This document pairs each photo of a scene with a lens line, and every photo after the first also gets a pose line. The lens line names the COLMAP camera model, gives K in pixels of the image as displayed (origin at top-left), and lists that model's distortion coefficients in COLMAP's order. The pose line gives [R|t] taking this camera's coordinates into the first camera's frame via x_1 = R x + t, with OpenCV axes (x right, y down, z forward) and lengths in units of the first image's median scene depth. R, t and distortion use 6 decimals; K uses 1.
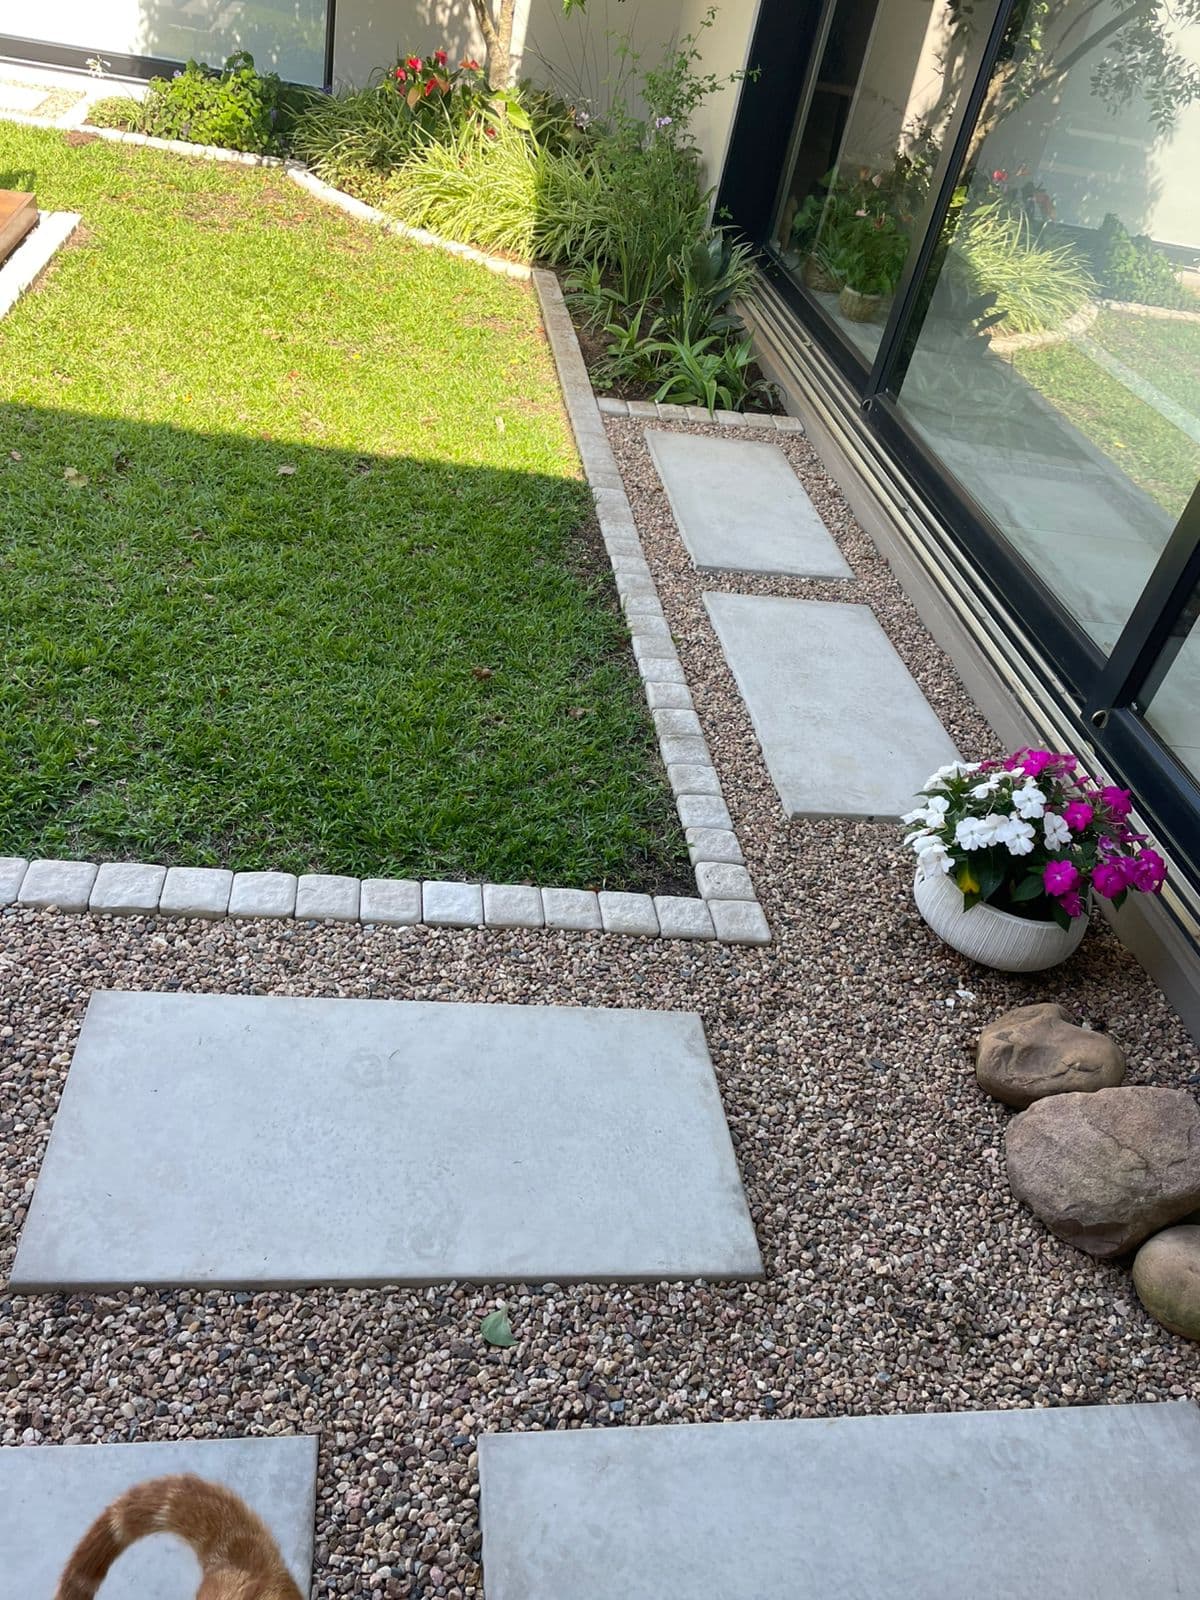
lens RADIAL K [[1225.9, 0, 600.0], [0, 1225.9, 800.0], [0, 0, 1]] dist [0.084755, -0.112124]
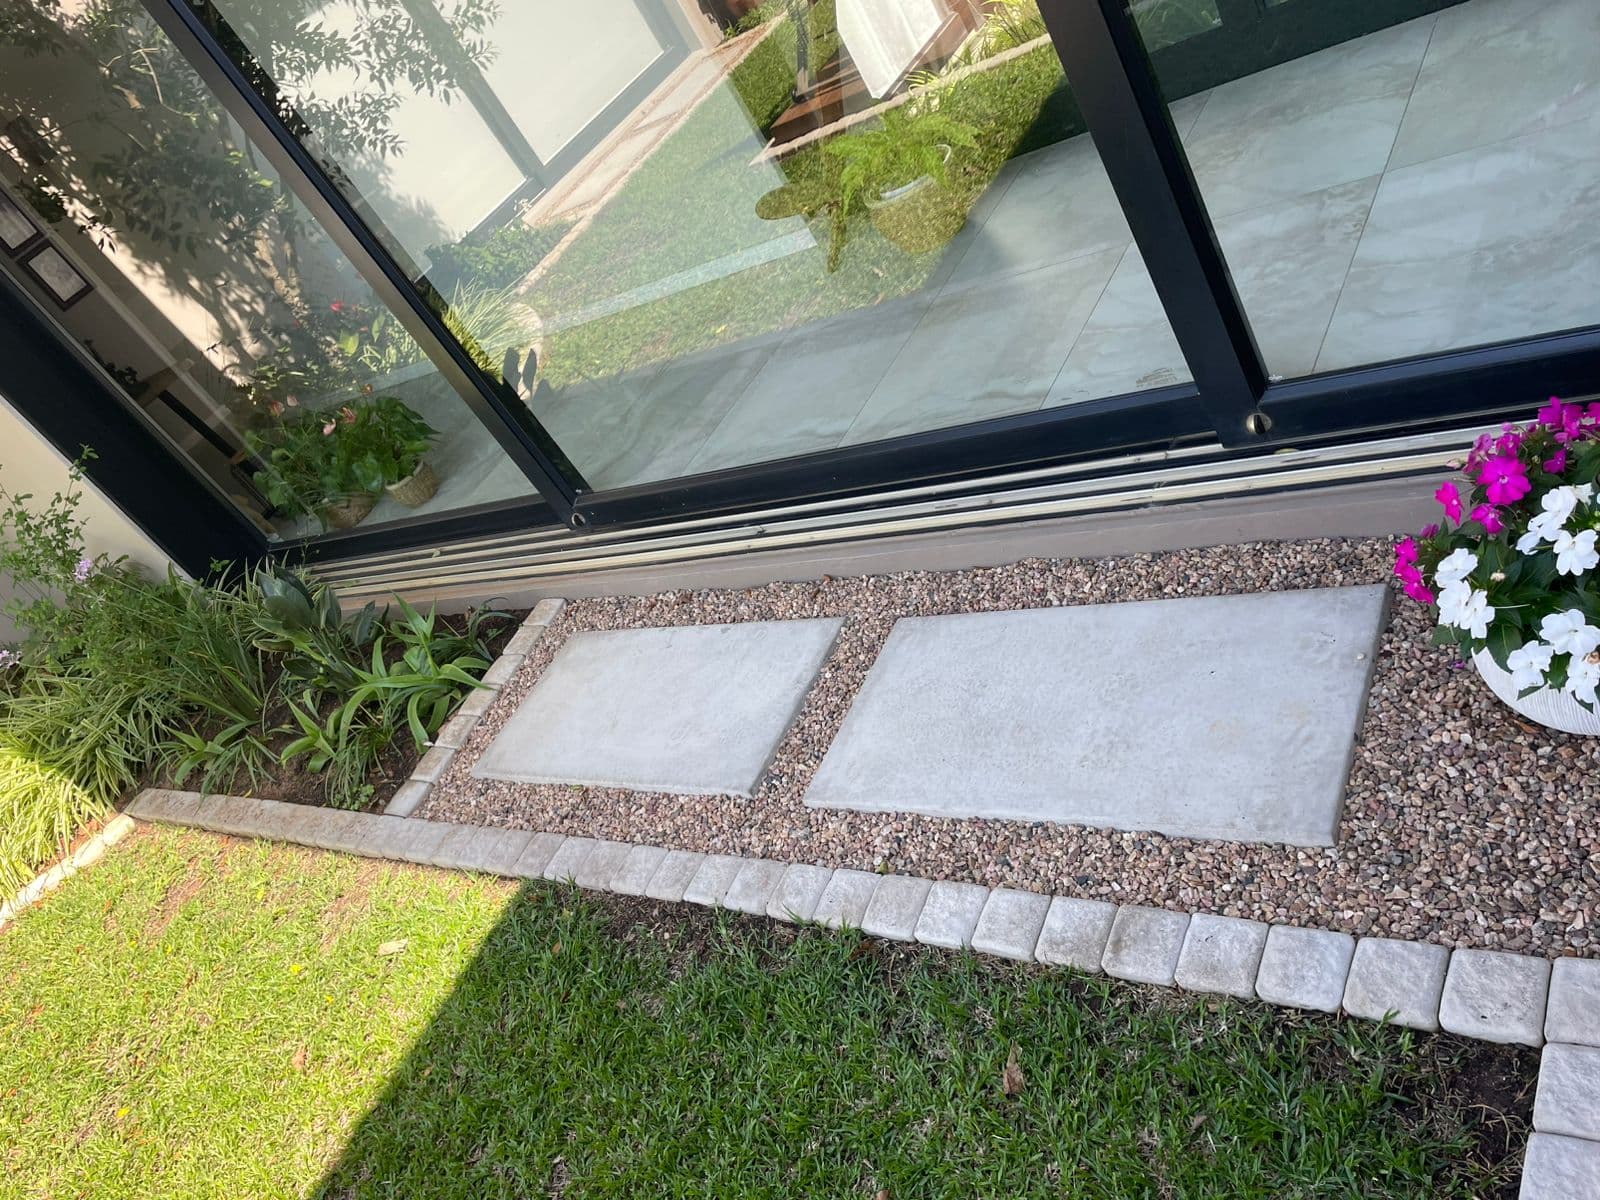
lens RADIAL K [[1225.9, 0, 800.0], [0, 1225.9, 600.0], [0, 0, 1]] dist [0.084755, -0.112124]
pose [[0.431196, -0.825155, 0.364951, -0.072279], [0.882590, 0.469748, 0.019305, -0.223989], [-0.187365, 0.313778, 0.930826, 0.295862]]
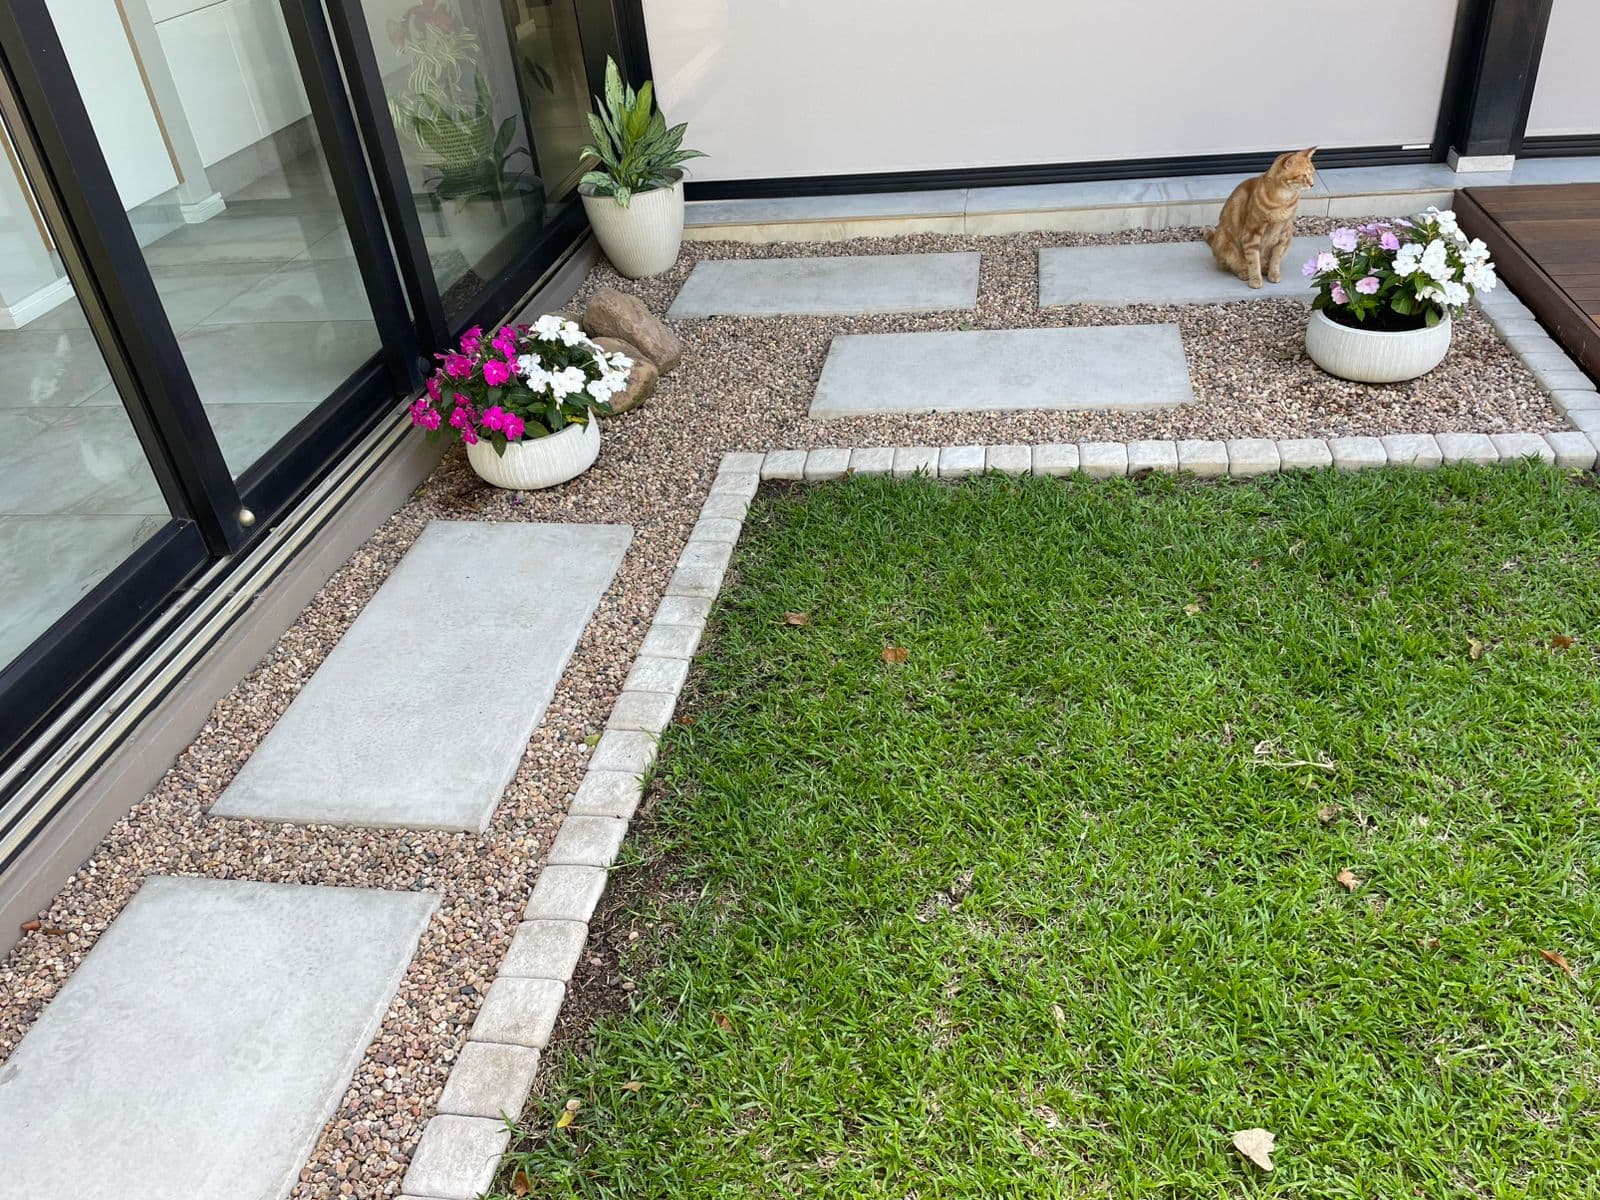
lens RADIAL K [[1225.9, 0, 800.0], [0, 1225.9, 600.0], [0, 0, 1]] dist [0.084755, -0.112124]
pose [[-0.958547, -0.224686, 0.175226, -0.135025], [0.102134, 0.303169, 0.947448, -0.706322], [-0.266001, 0.926070, -0.267654, 0.955572]]
